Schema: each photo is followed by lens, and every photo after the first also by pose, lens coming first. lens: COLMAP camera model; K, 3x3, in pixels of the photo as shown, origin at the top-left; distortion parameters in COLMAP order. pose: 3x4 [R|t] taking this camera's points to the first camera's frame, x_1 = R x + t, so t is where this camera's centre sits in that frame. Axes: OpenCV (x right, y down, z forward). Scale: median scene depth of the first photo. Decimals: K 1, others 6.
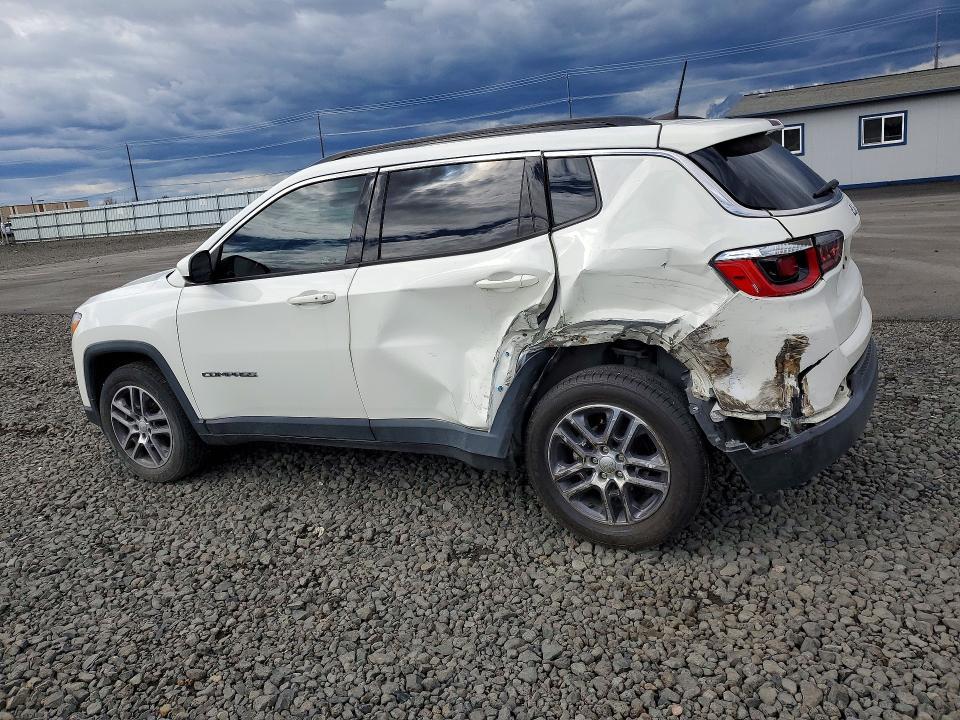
lens RADIAL K [[807.8, 0, 466.3], [0, 807.8, 359.3], [0, 0, 1]] dist [0.092159, -0.101908]
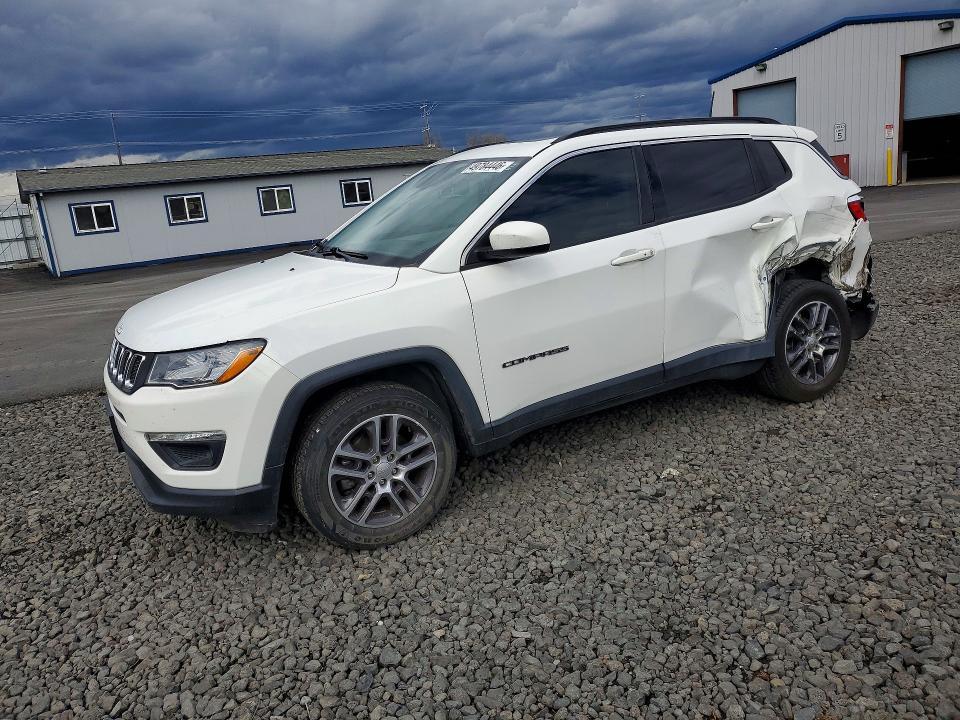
lens RADIAL K [[807.8, 0, 466.3], [0, 807.8, 359.3], [0, 0, 1]] dist [0.092159, -0.101908]
pose [[0.482857, -0.128401, 0.866234, -1.103915], [0.237057, 0.971423, 0.011853, -0.007760], [-0.843002, 0.199624, 0.499497, 0.599972]]
